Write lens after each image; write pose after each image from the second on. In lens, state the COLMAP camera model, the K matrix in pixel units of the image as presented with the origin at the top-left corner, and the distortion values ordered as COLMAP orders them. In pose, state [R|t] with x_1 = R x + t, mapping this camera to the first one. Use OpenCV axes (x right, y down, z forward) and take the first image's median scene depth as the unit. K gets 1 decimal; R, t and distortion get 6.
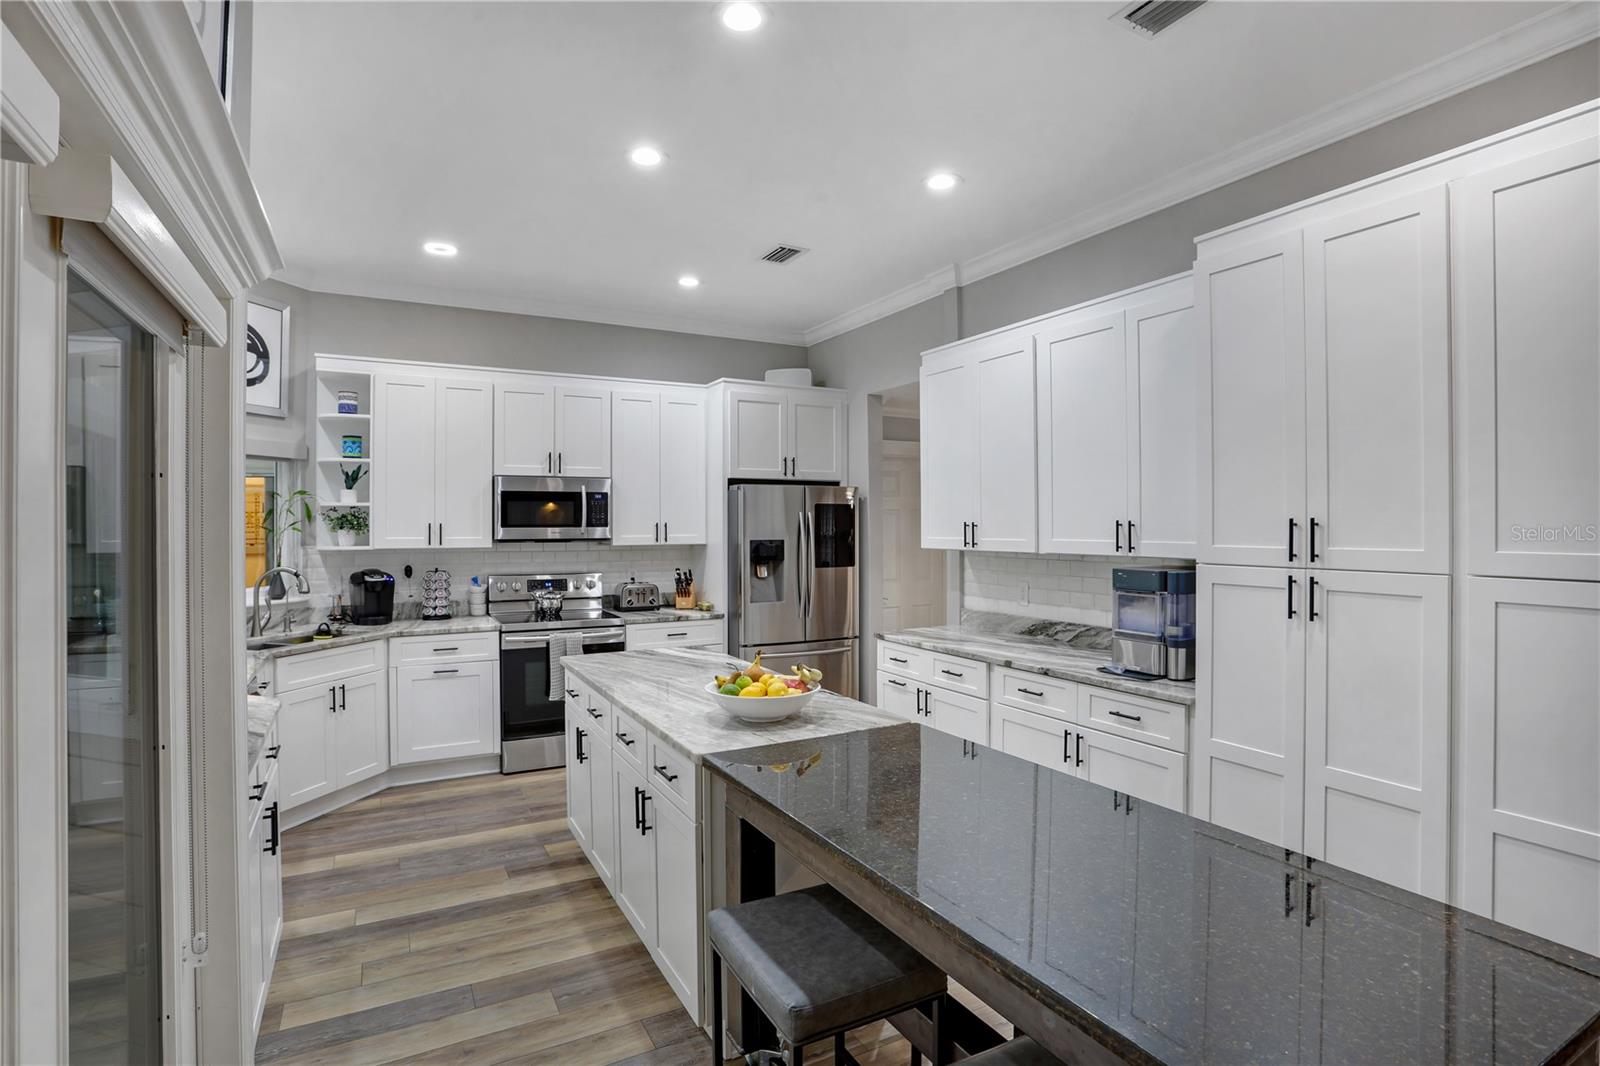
lens RADIAL K [[788.6, 0, 801.9], [0, 788.6, 525.6], [0, 0, 1]] dist [-0.073932, 0.032050]
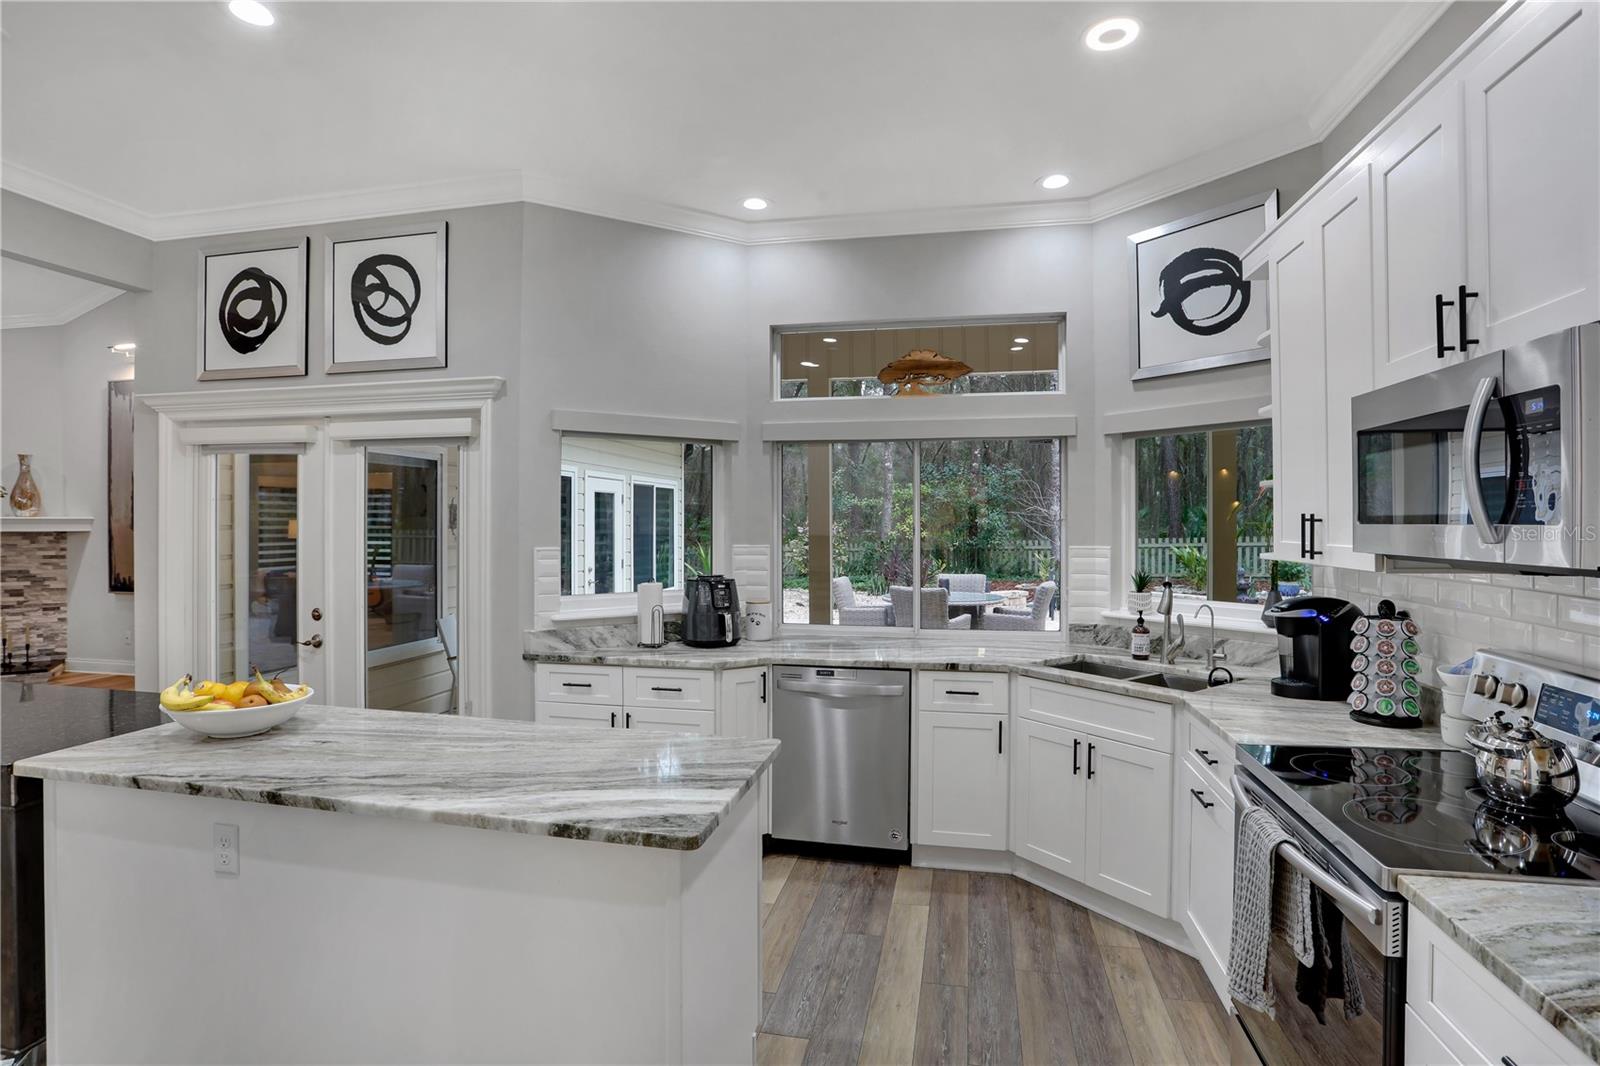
lens RADIAL K [[788.6, 0, 801.9], [0, 788.6, 525.6], [0, 0, 1]] dist [-0.073932, 0.032050]
pose [[-0.652440, 0.004777, -0.757826, 0.096272], [-0.000377, 0.999978, 0.006628, 0.001198], [0.757840, 0.004610, -0.652424, 1.036720]]
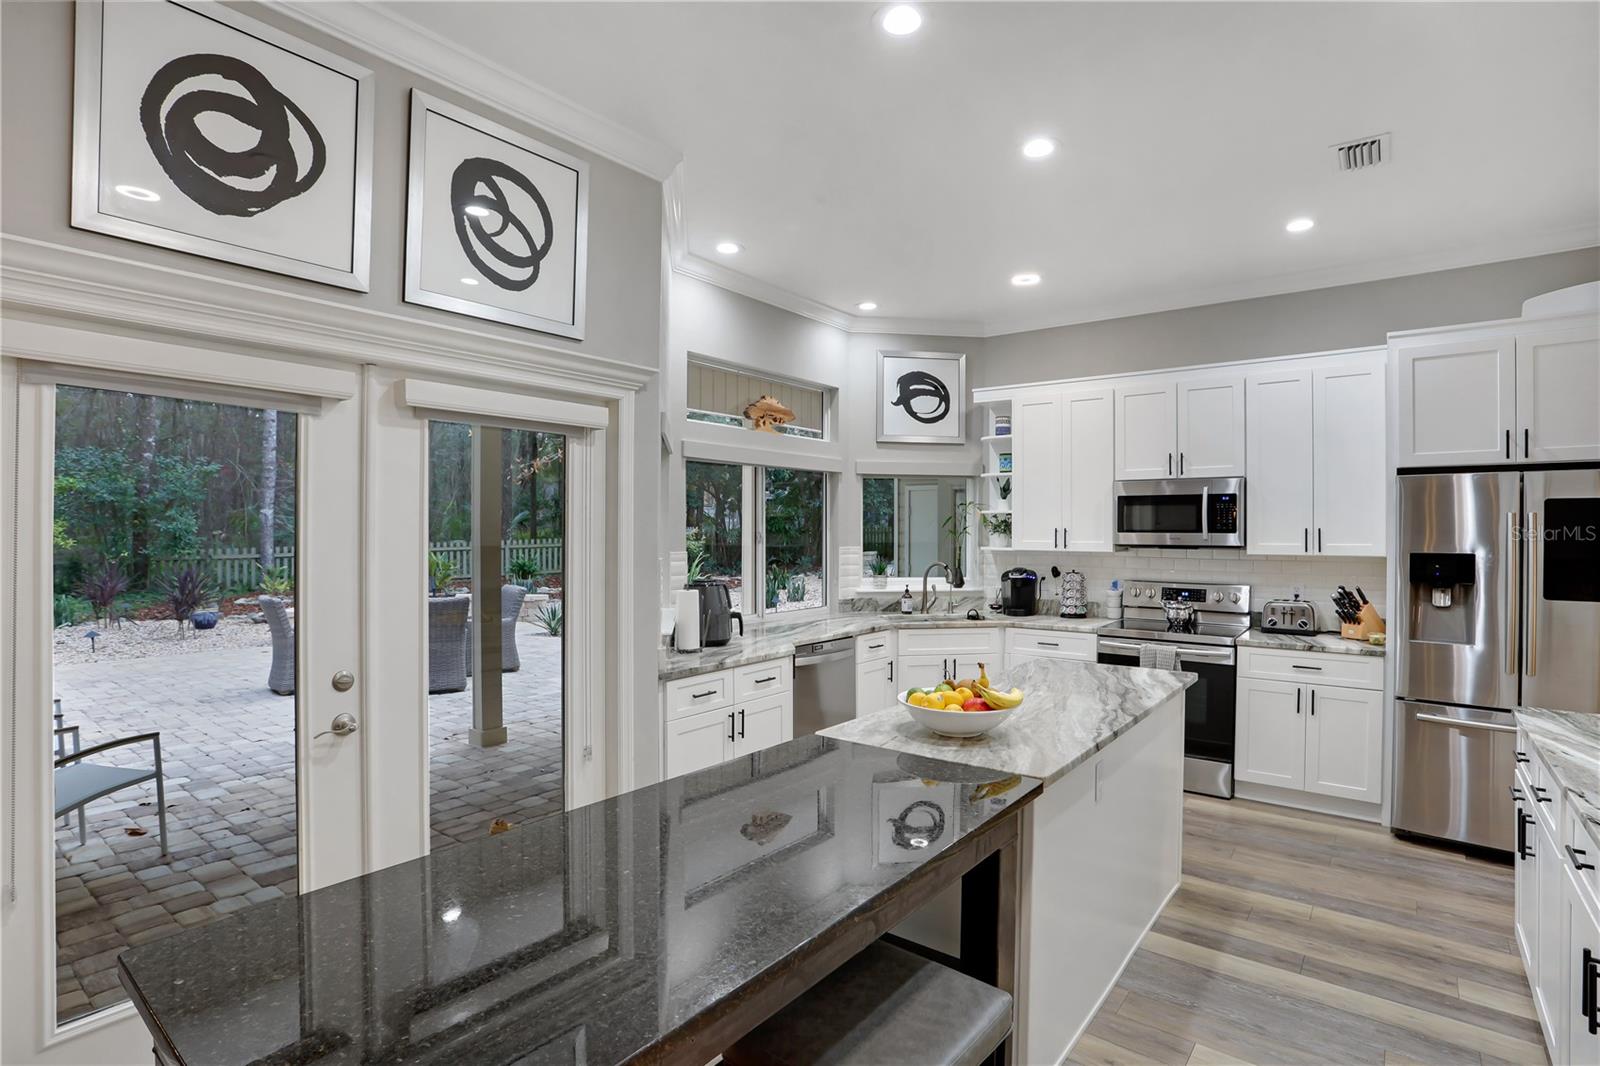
lens RADIAL K [[792.5, 0, 800.0], [0, 792.5, 533.0], [0, 0, 1]] dist [-0.093095, 0.047229]
pose [[0.393513, 0.007605, -0.919288, 0.376969], [-0.005807, 0.999966, 0.005787, -0.000330], [0.919301, 0.003061, 0.393544, 0.227730]]
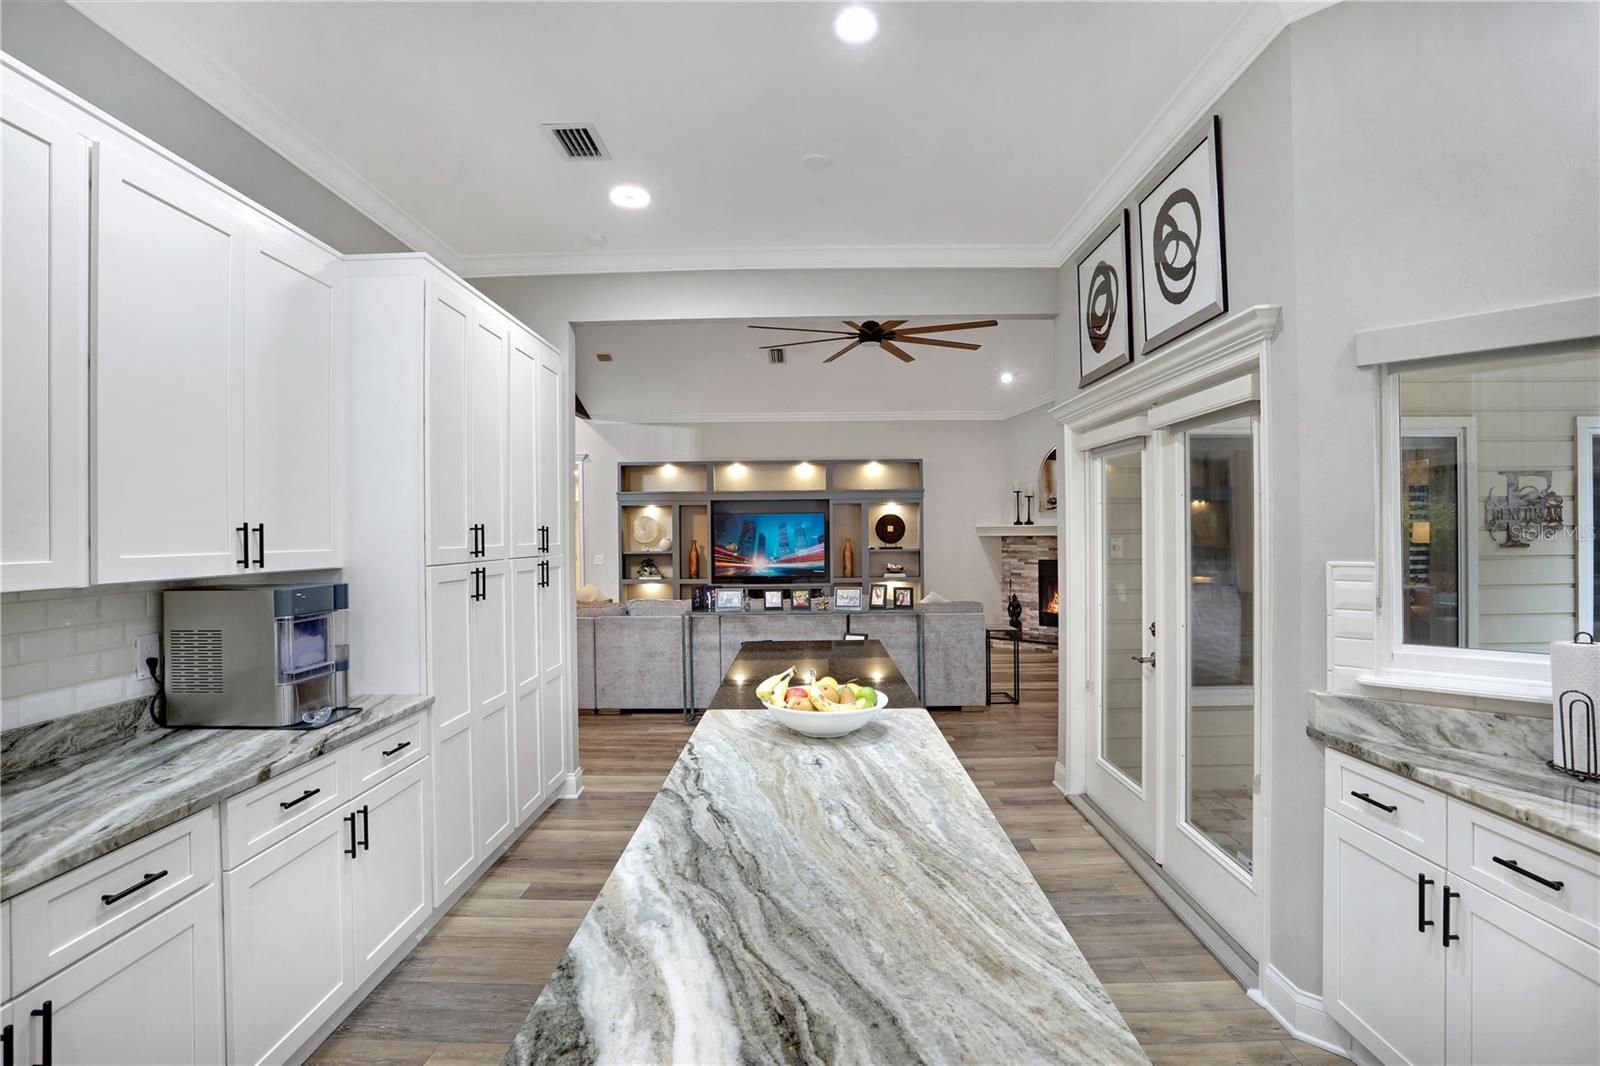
lens RADIAL K [[788.6, 0, 801.9], [0, 788.6, 525.6], [0, 0, 1]] dist [-0.073932, 0.032050]
pose [[-0.872078, 0.015865, 0.489109, -0.240067], [0.013041, 0.999873, -0.009181, 0.006248], [-0.489192, -0.001628, -0.872174, 0.913955]]
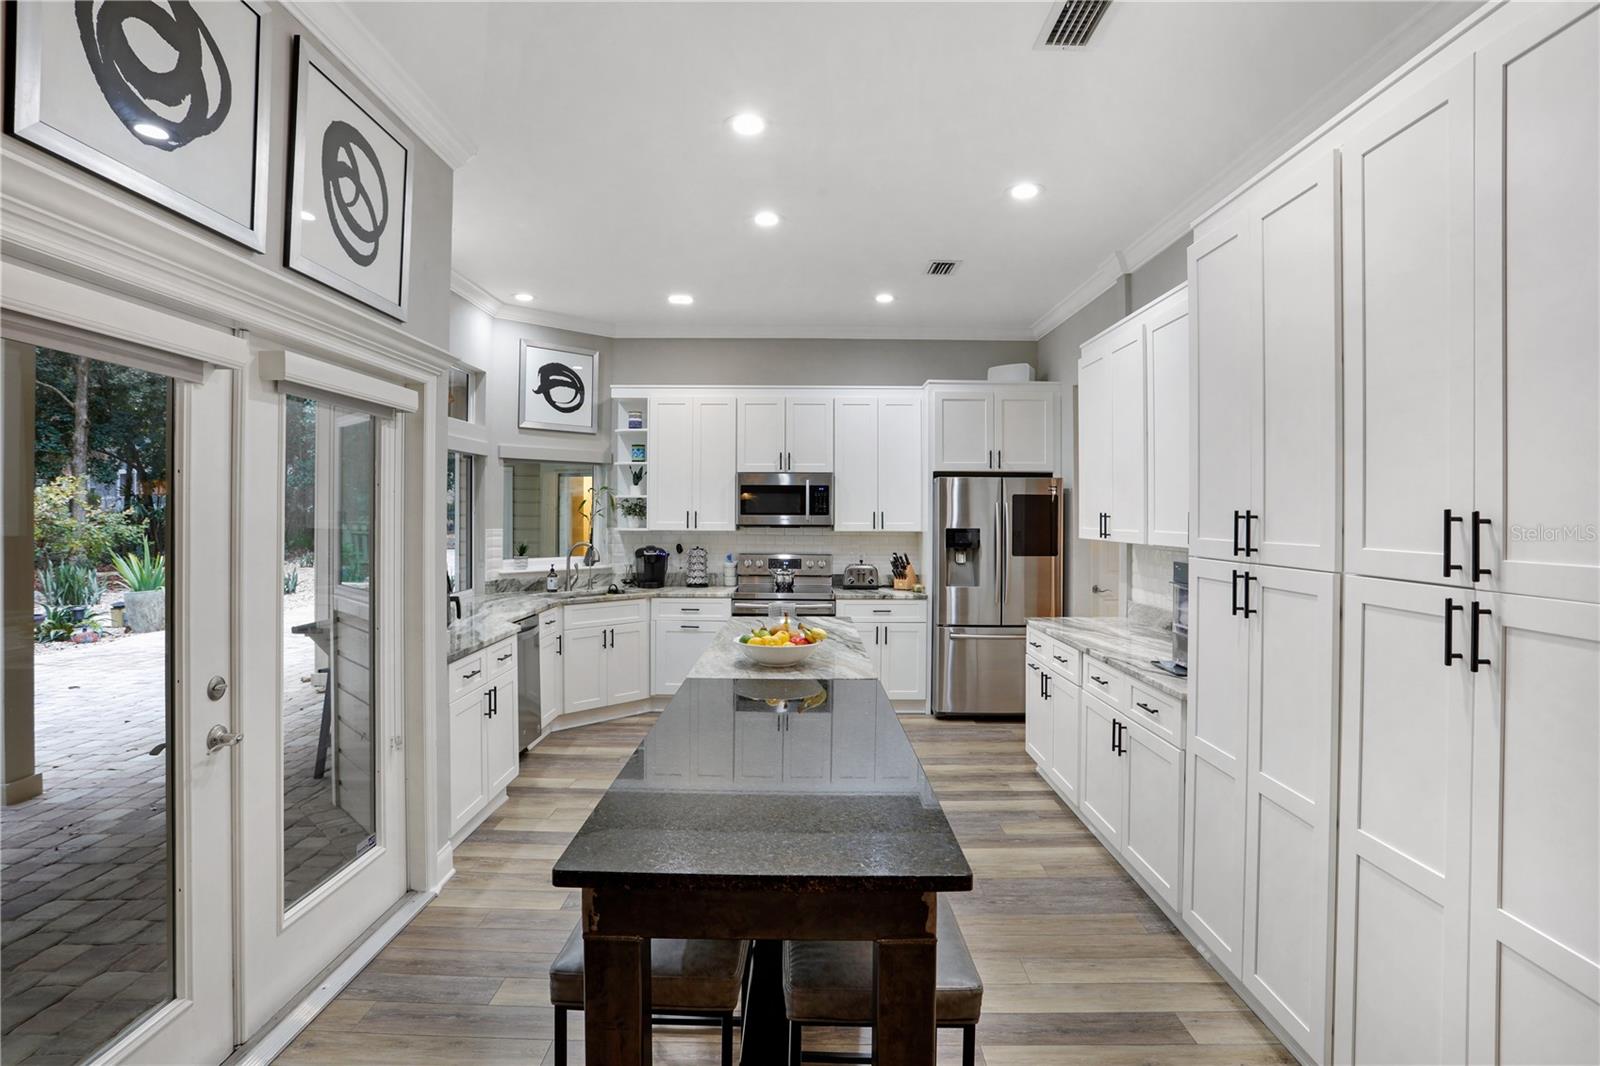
lens RADIAL K [[800.7, 0, 806.1], [0, 800.7, 512.0], [0, 0, 1]] dist [-0.078275, 0.036538]
pose [[0.878445, 0.005876, -0.477808, 0.309522], [-0.007276, 0.999973, -0.001080, -0.001592], [0.477789, 0.004425, 0.878464, -0.062263]]
